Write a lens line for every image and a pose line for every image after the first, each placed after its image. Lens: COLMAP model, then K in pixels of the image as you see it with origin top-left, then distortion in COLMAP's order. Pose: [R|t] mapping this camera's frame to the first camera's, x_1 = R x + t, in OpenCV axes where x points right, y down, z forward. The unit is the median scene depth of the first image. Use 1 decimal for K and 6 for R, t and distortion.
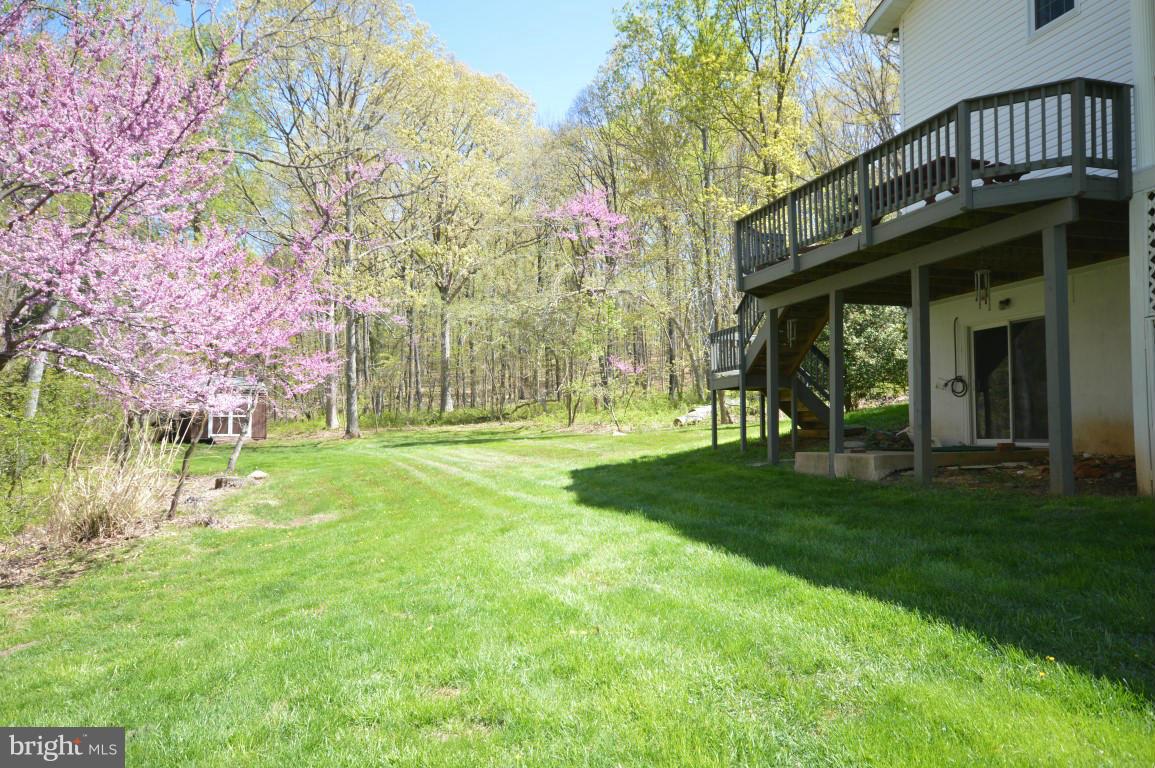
lens RADIAL K [[771.0, 0, 575.9], [0, 771.0, 385.7], [0, 0, 1]] dist [0.000806, 0.000339]
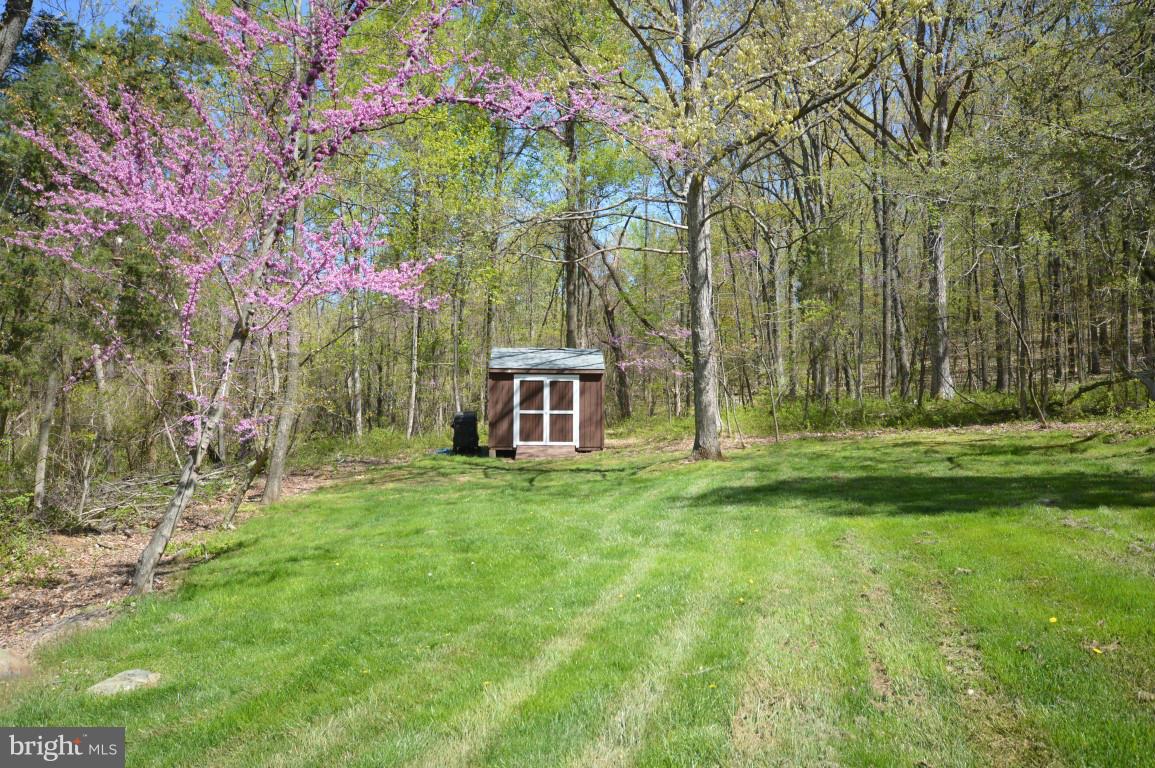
lens RADIAL K [[930.3, 0, 596.9], [0, 930.3, 384.1], [0, 0, 1]] dist [0.048346, 0.001311]
pose [[0.848218, -0.018531, -0.529323, -0.023869], [0.030404, 0.999443, 0.013731, 0.008054], [0.528774, -0.027740, 0.848309, 0.378647]]
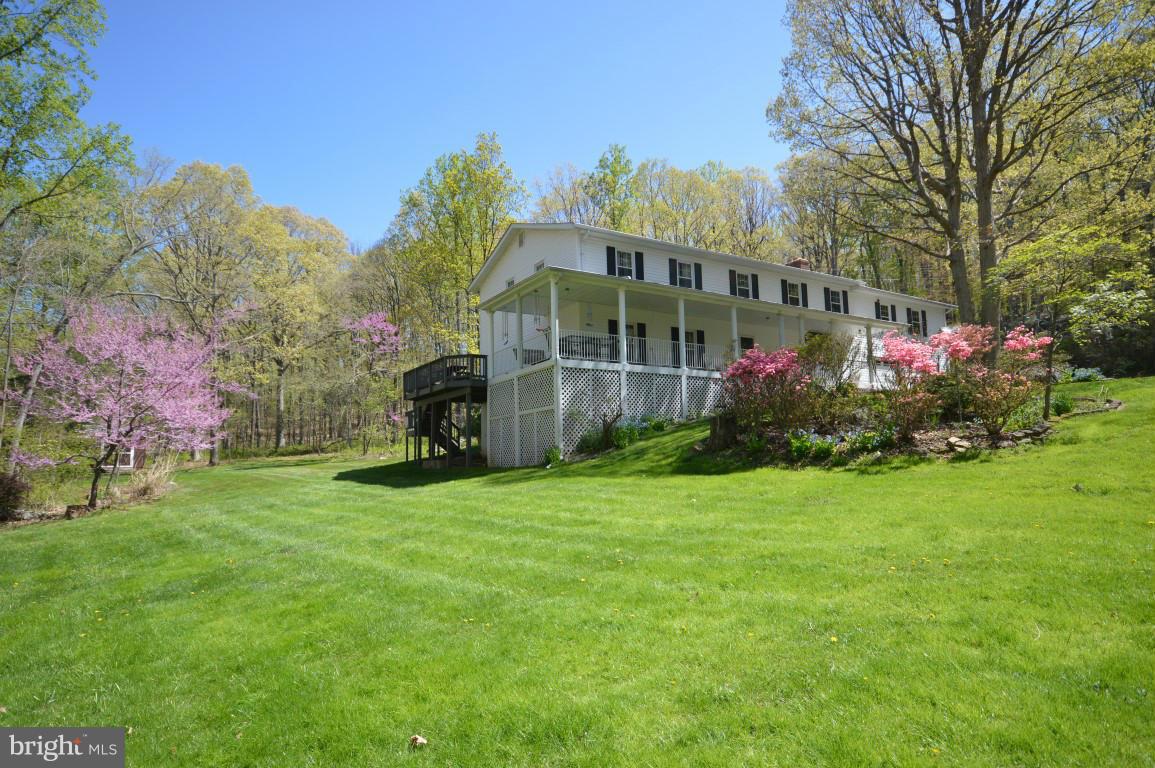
lens RADIAL K [[623.2, 0, 576.7], [0, 623.2, 398.4], [0, 0, 1]] dist [-0.000822, -0.000095]
pose [[0.961281, 0.004957, 0.275526, 0.054822], [0.005979, 0.999228, -0.038839, -0.011863], [-0.275505, 0.038983, 0.960509, -0.344199]]
